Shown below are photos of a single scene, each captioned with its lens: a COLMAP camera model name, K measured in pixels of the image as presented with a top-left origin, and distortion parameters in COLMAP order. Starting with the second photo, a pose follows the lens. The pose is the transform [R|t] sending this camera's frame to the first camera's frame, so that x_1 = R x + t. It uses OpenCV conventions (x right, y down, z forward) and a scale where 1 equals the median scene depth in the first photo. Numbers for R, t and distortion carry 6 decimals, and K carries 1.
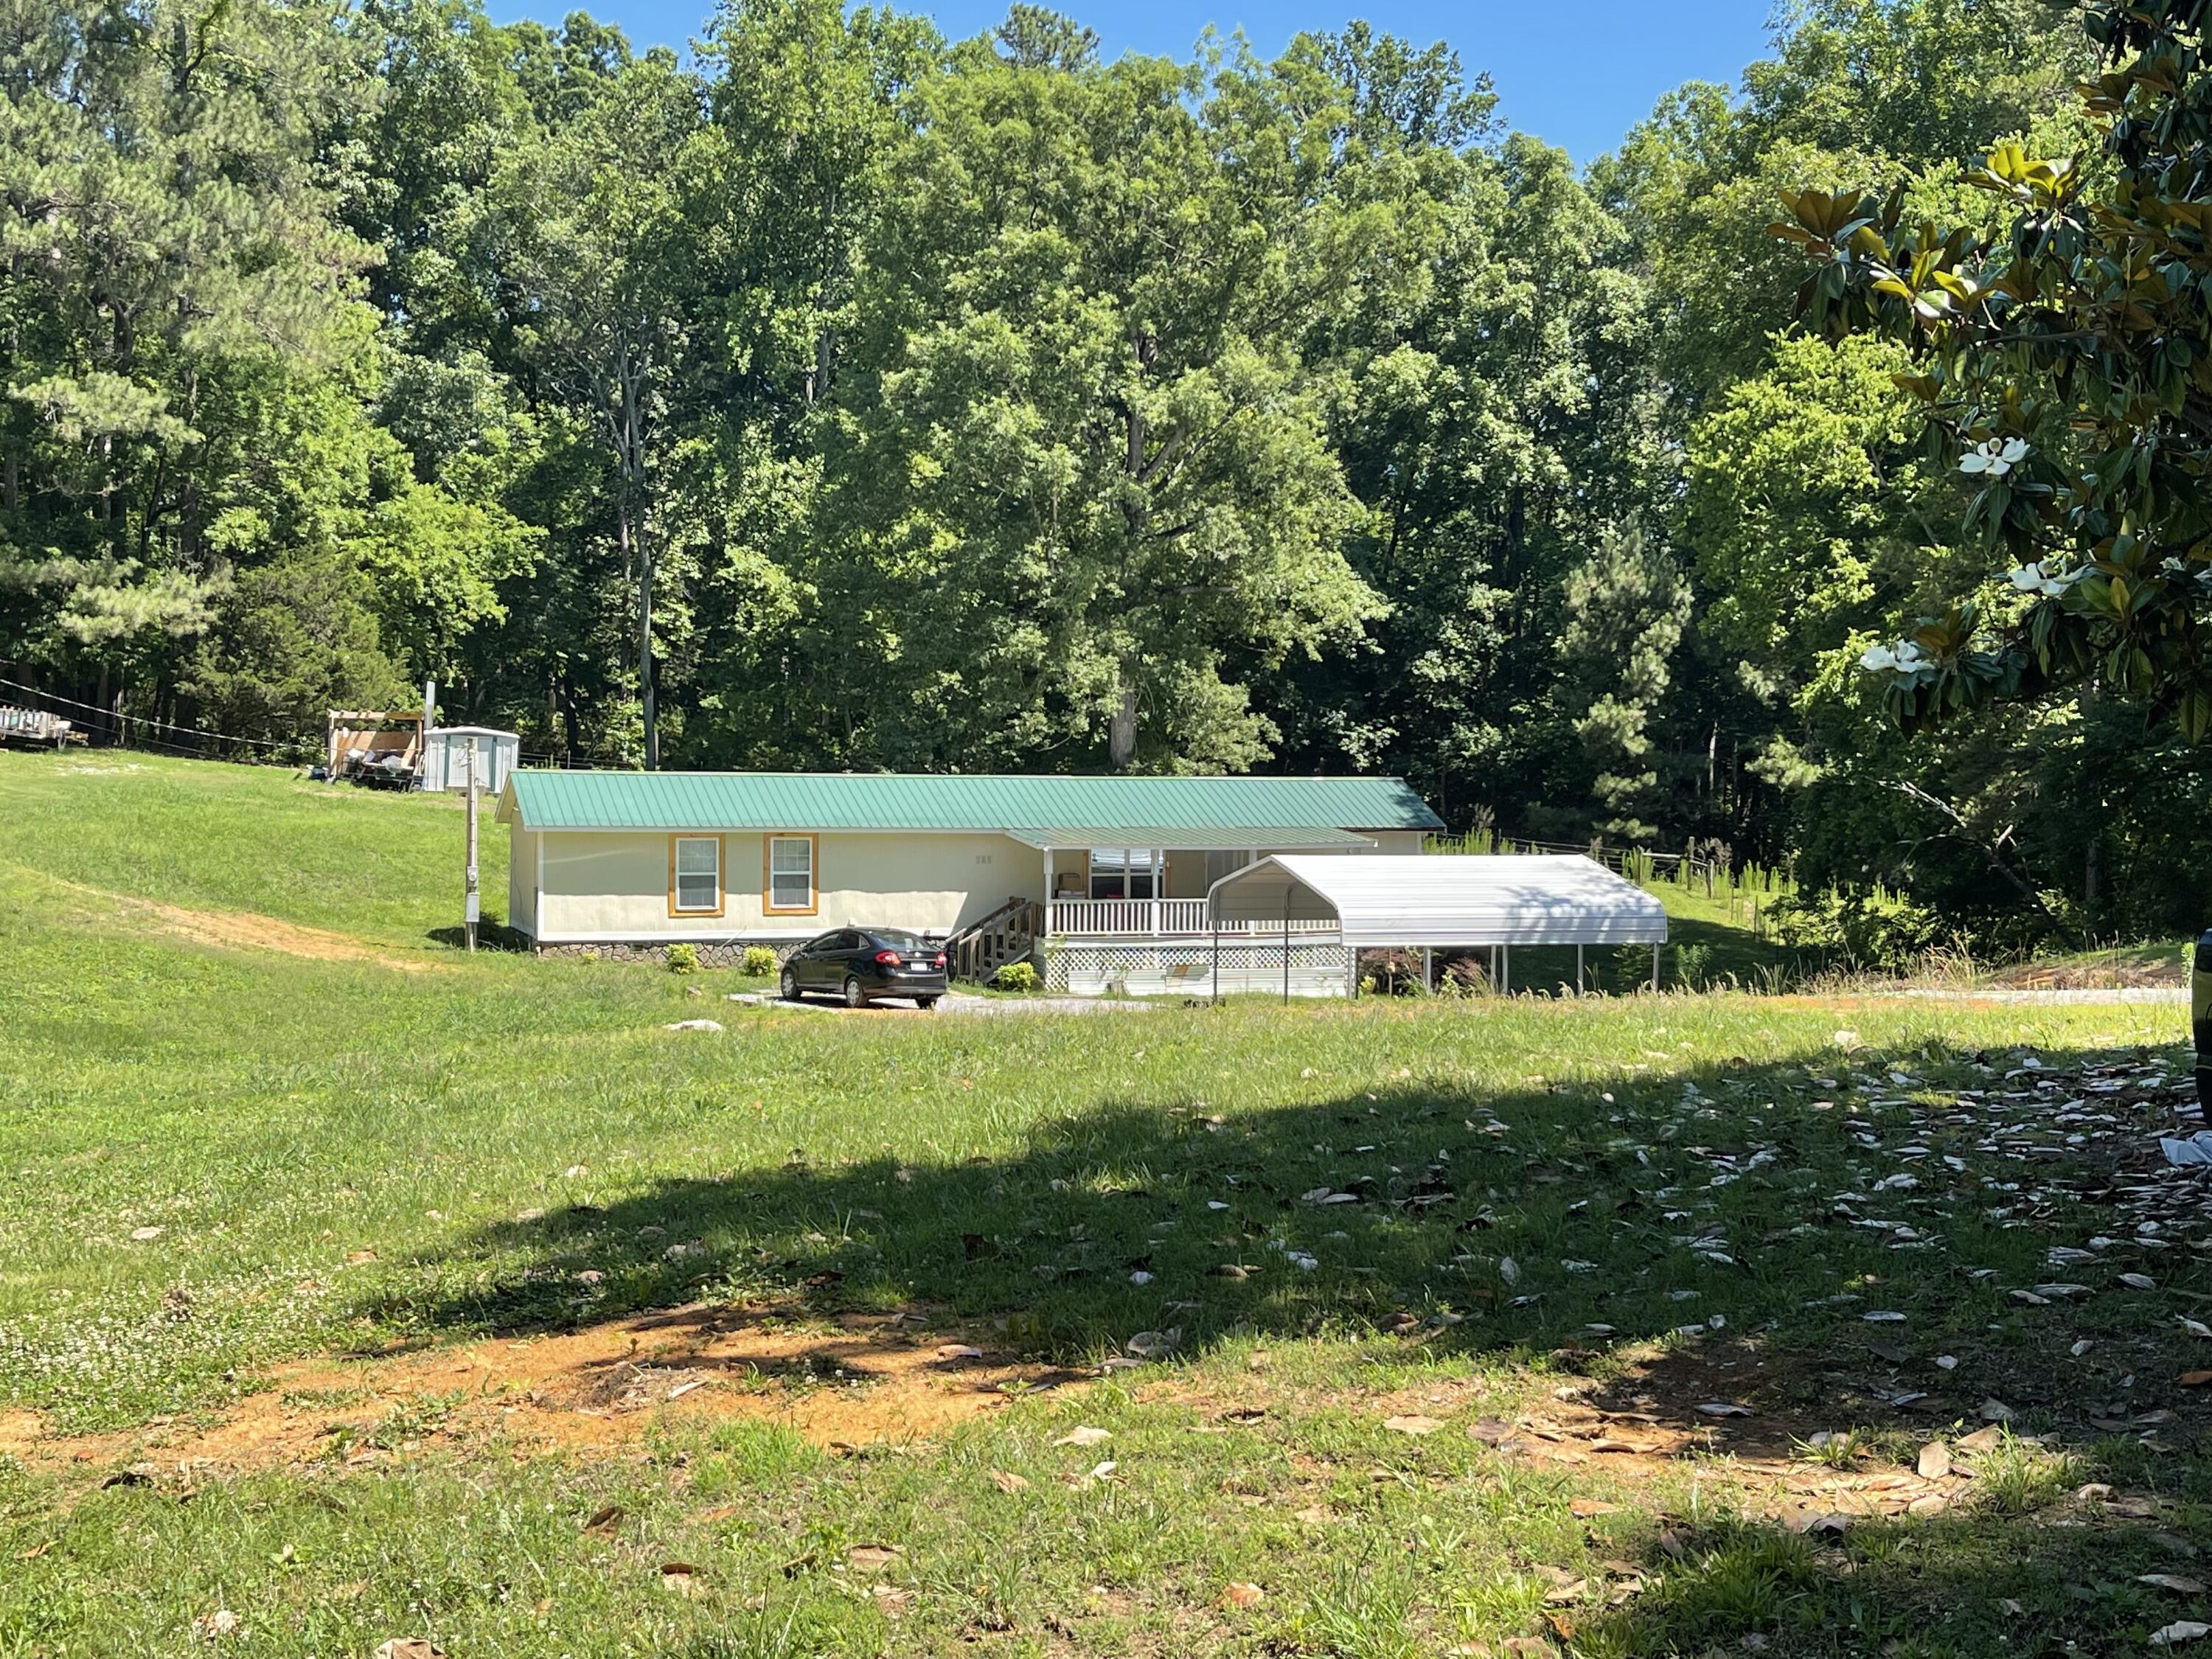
lens RADIAL K [[2768.1, 0, 1106.0], [0, 2768.1, 786.3], [0, 0, 1]] dist [0.102730, -0.028198]
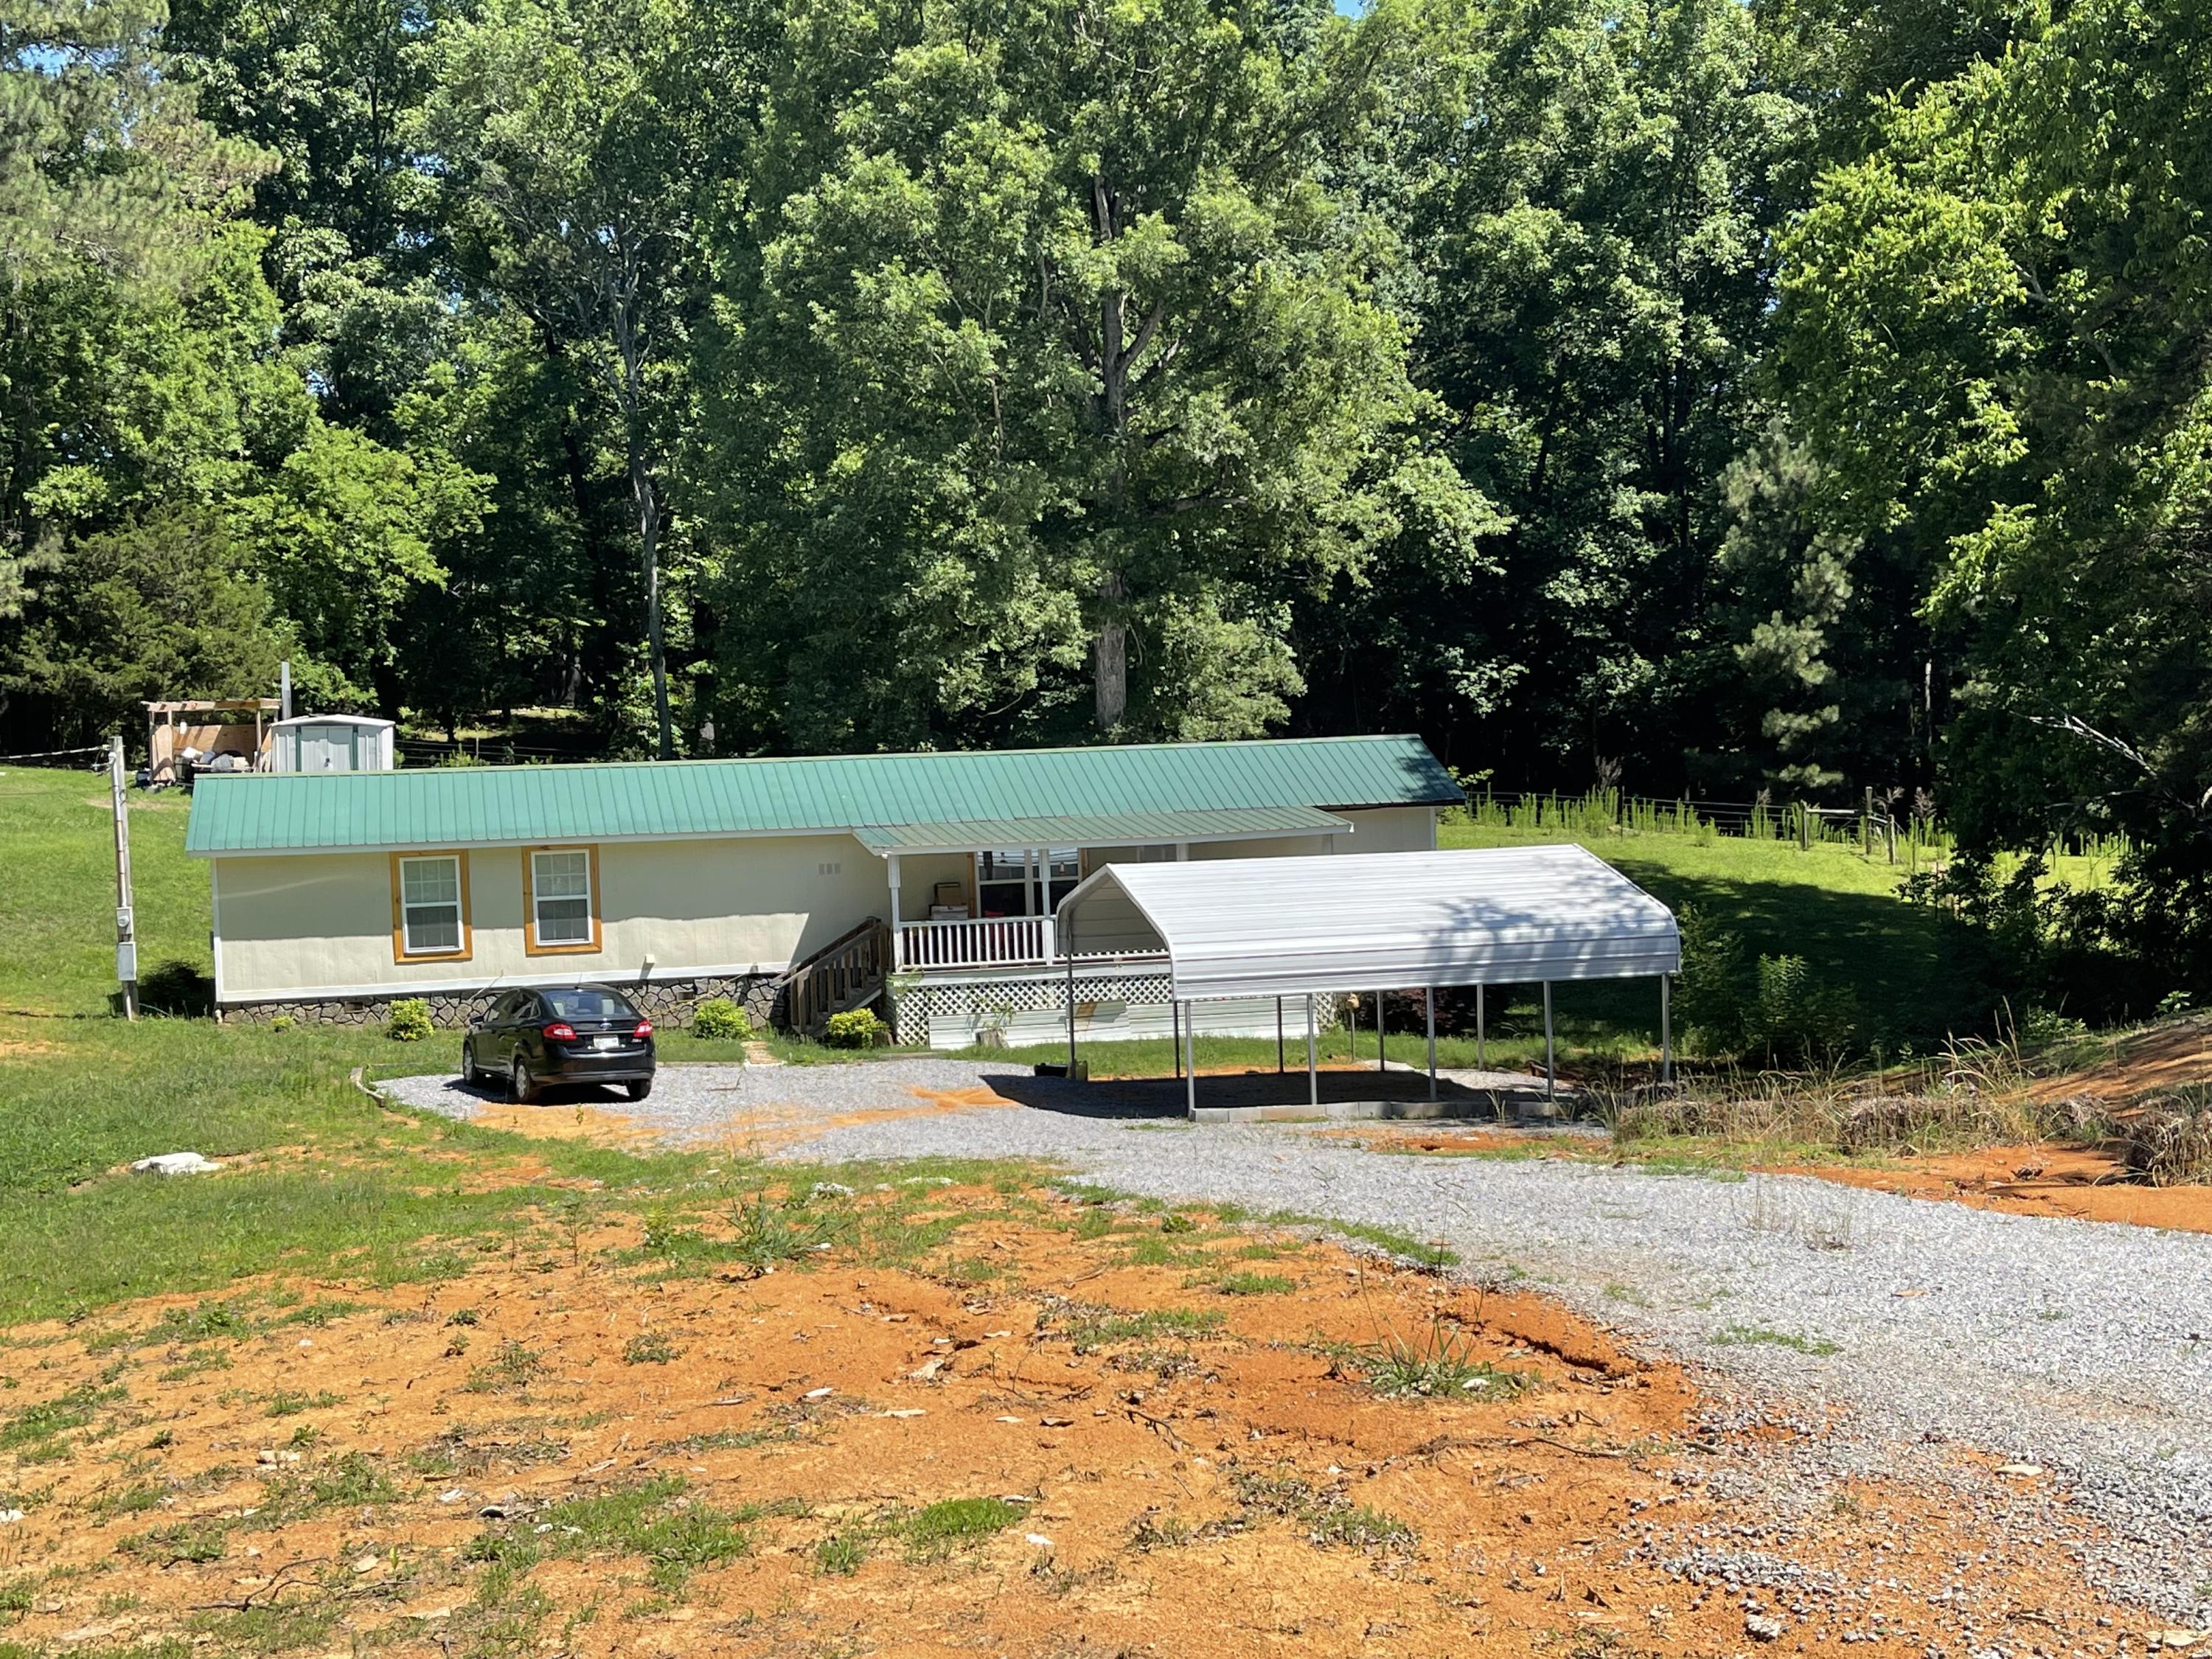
lens RADIAL K [[2778.2, 0, 1106.0], [0, 2778.2, 829.5], [0, 0, 1]] dist [0.083488, -0.207053]
pose [[0.993512, -0.037642, -0.107318, 0.085820], [0.041161, 0.998679, 0.030763, -0.003389], [0.106018, -0.034981, 0.993749, 0.196740]]
